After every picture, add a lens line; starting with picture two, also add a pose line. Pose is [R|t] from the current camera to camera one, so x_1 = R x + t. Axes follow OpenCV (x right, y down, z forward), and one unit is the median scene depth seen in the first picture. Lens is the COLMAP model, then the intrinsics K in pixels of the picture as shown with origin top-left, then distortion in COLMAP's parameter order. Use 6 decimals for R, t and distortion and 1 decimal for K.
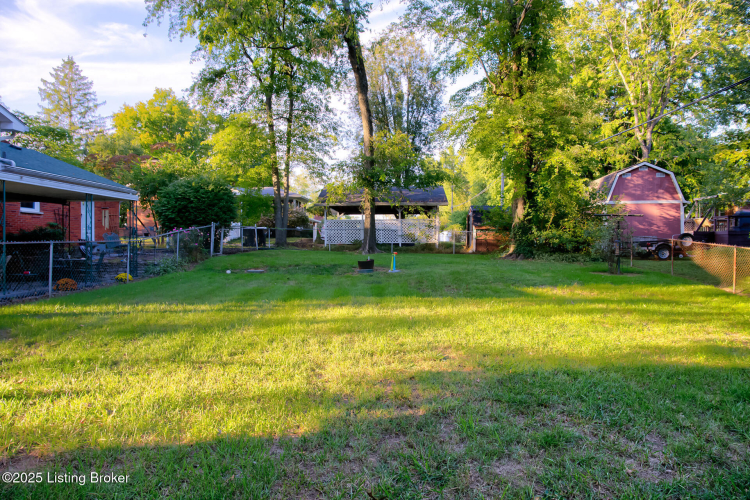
lens RADIAL K [[510.9, 0, 375.4], [0, 510.9, 248.9], [0, 0, 1]] dist [0.001539, 0.001403]
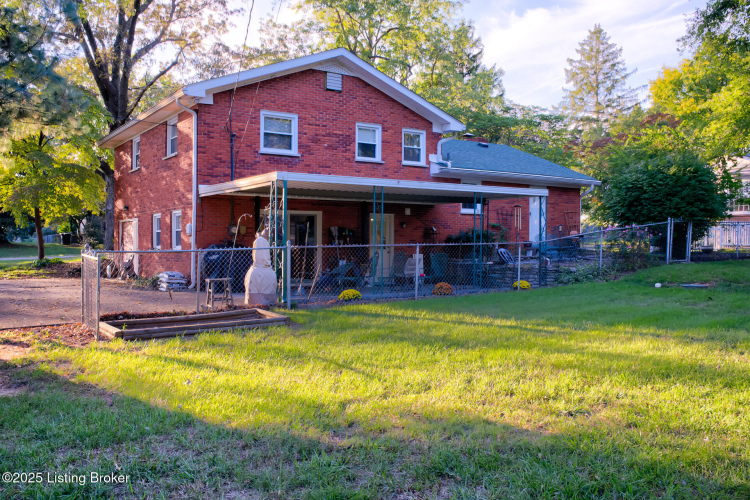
lens RADIAL K [[682.2, 0, 375.1], [0, 682.2, 247.9], [0, 0, 1]] dist [-0.000005, 0.000000]
pose [[0.596980, 0.009385, -0.802201, 0.166056], [-0.013710, 0.999905, 0.001495, -0.003159], [0.802139, 0.010106, 0.597052, 0.053918]]
